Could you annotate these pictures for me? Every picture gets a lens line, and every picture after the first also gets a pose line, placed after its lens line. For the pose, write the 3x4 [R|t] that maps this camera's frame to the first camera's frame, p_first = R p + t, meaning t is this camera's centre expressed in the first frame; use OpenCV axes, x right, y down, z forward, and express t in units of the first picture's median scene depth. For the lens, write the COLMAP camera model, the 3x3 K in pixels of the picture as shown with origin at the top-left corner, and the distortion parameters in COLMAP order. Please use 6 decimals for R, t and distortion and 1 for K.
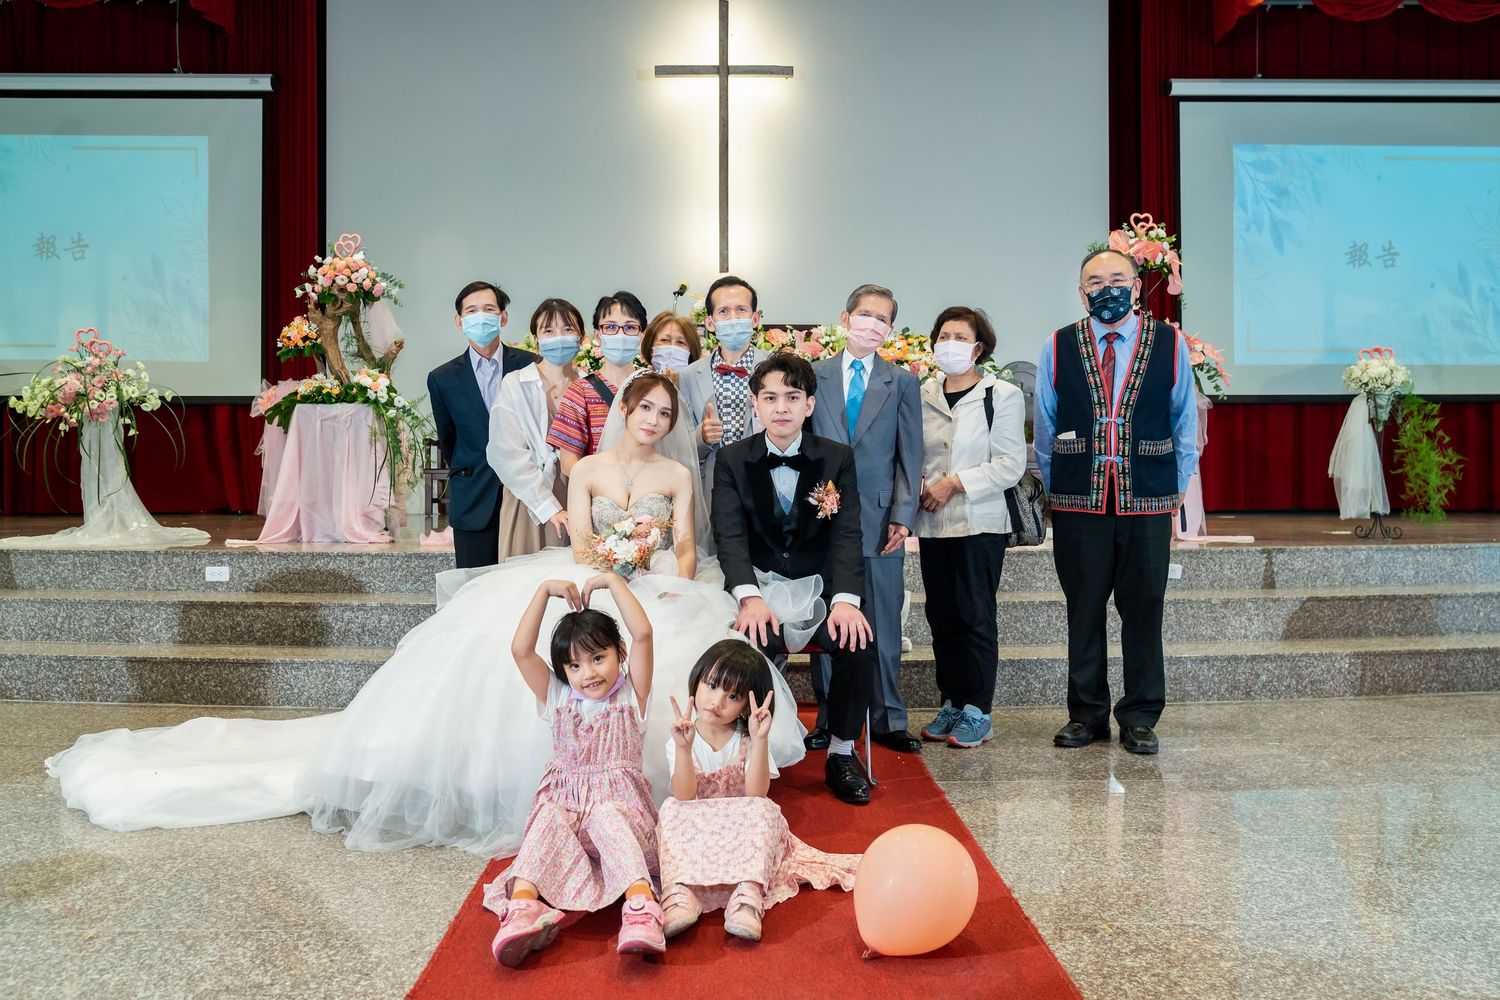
lens RADIAL K [[1365.2, 0, 742.5], [0, 1365.2, 468.2], [0, 0, 1]] dist [-0.013898, -0.023373]
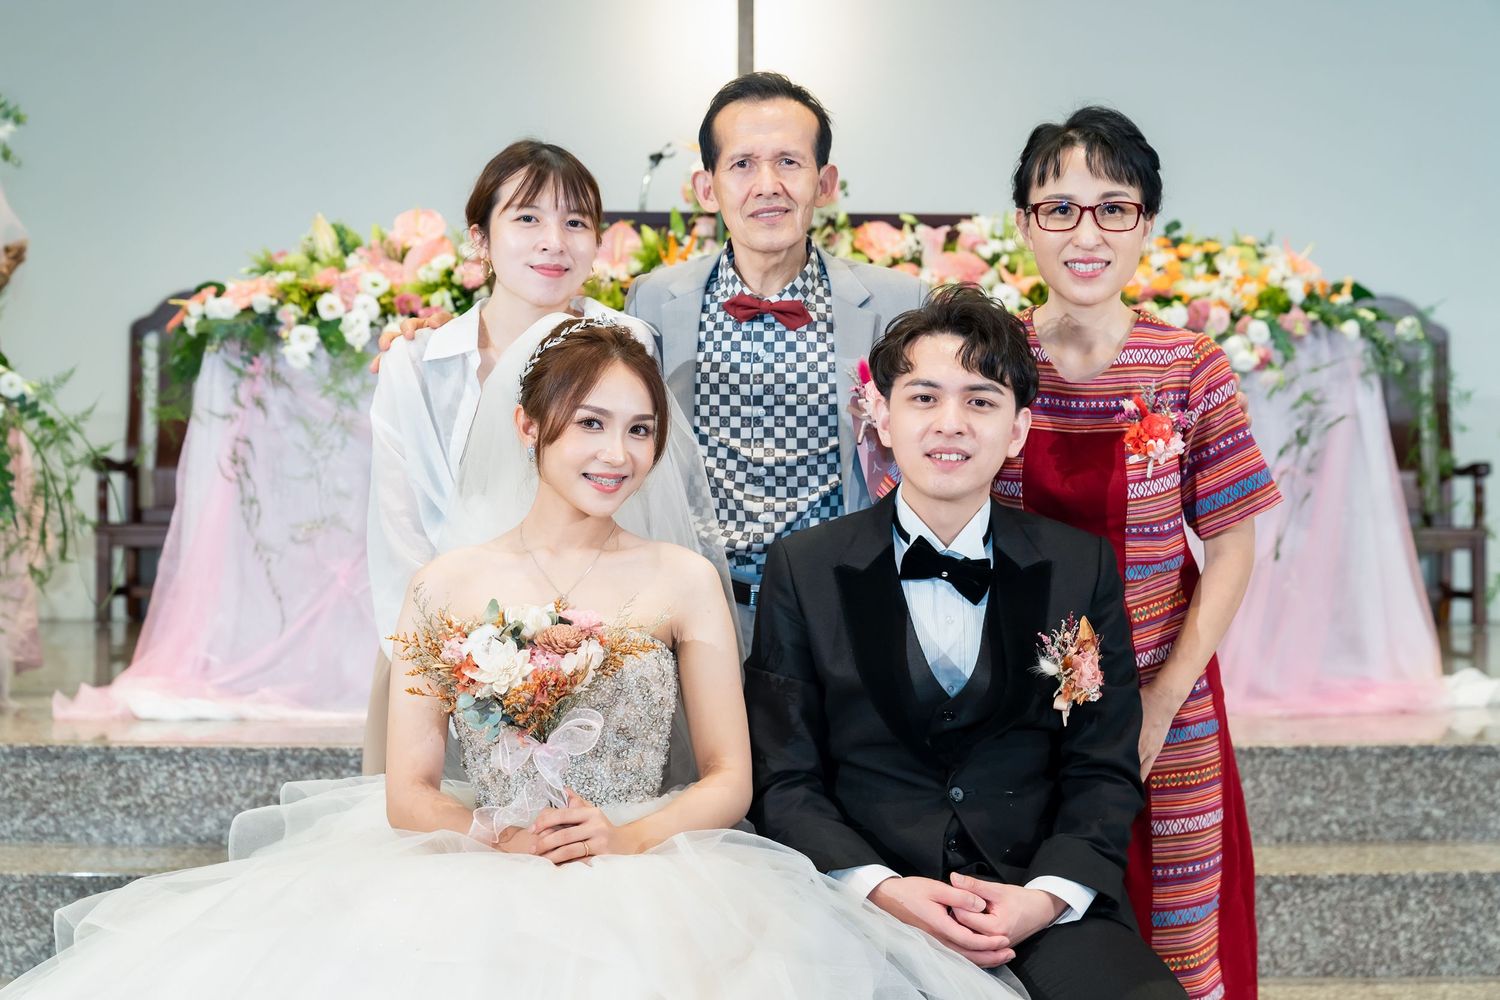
lens RADIAL K [[2365.5, 0, 720.0], [0, 2365.5, 449.4], [0, 0, 1]] dist [0.017414, 0.000000]
pose [[0.999984, 0.005291, -0.001841, -0.024544], [-0.005302, 0.999967, -0.006228, -0.024406], [0.001808, 0.006238, 0.999979, 0.243127]]
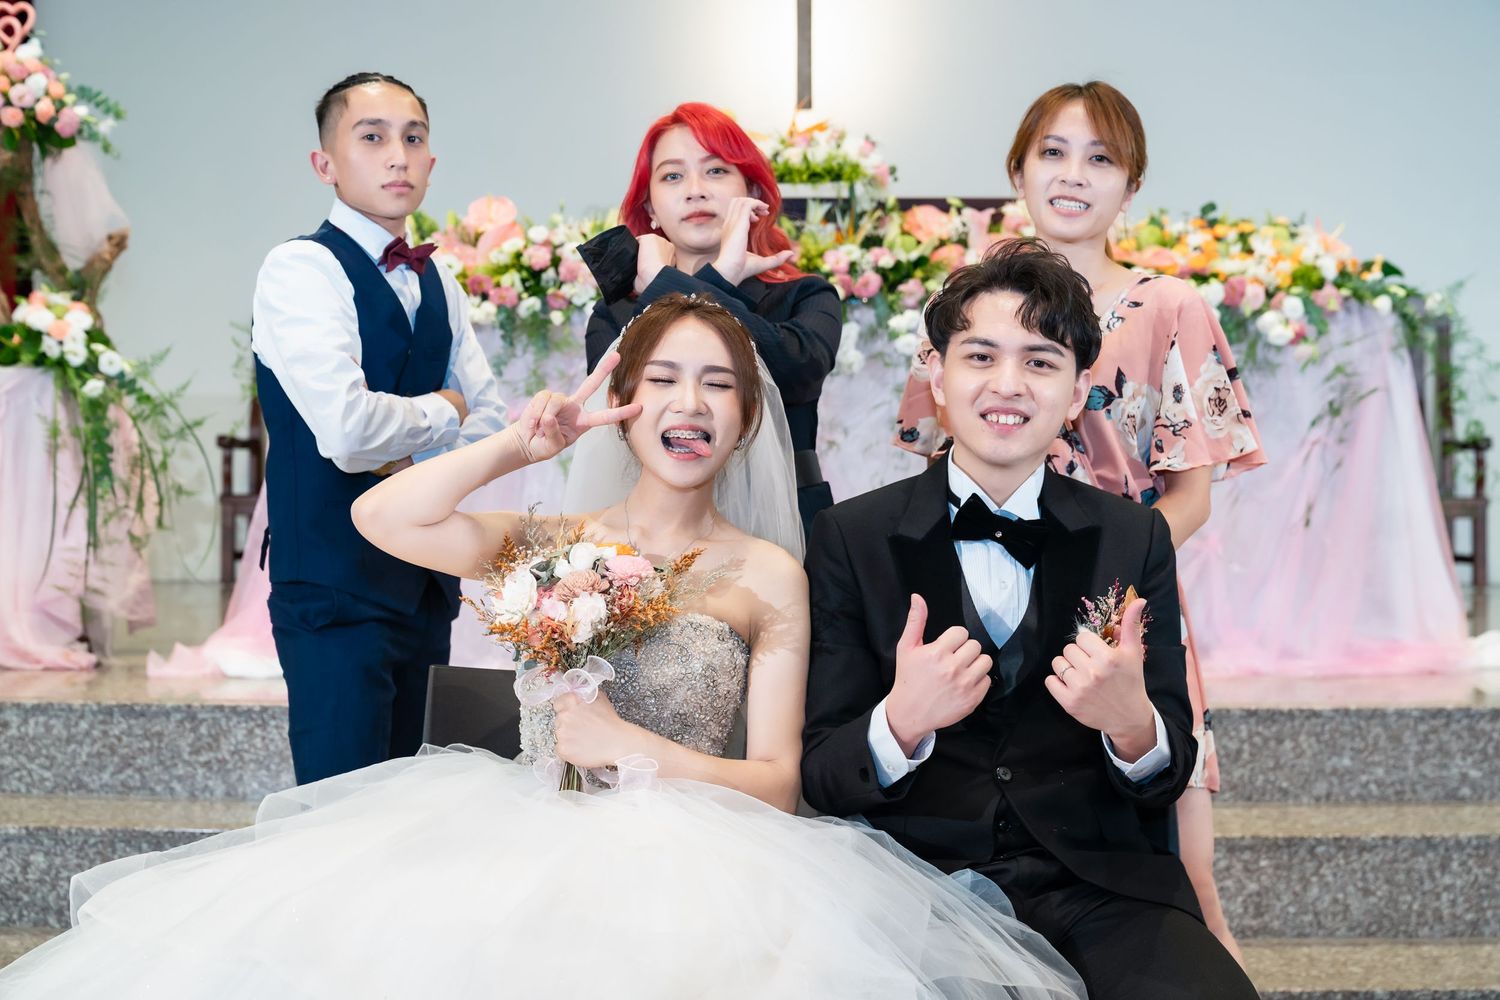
lens RADIAL K [[1791.2, 0, 722.7], [0, 1791.2, 481.7], [0, 0, 1]] dist [0.011230, 0.000000]
pose [[0.998935, 0.003961, -0.045979, -0.015889], [-0.003151, 0.999839, 0.017669, -0.019672], [0.046042, -0.017505, 0.998786, 0.393914]]
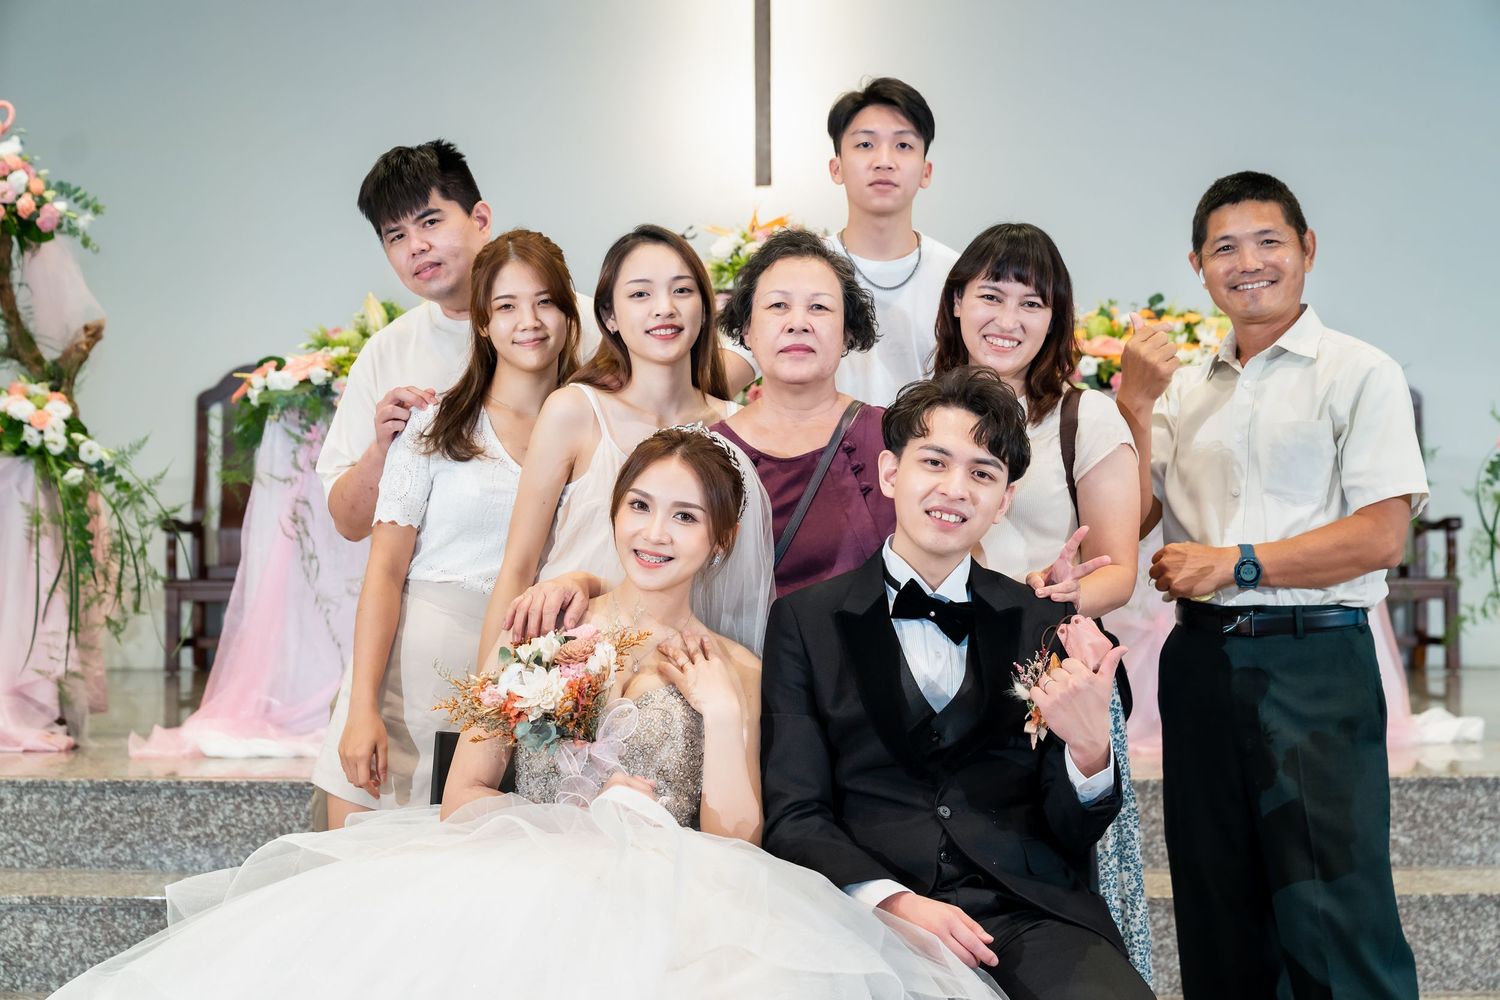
lens RADIAL K [[2302.8, 0, 708.6], [0, 2302.8, 463.6], [0, 0, 1]] dist [0.024740, 0.000000]
pose [[0.999706, -0.000674, -0.024218, -0.016971], [0.000021, 0.999637, -0.026940, -0.022731], [0.024228, 0.026932, 0.999344, 0.199478]]
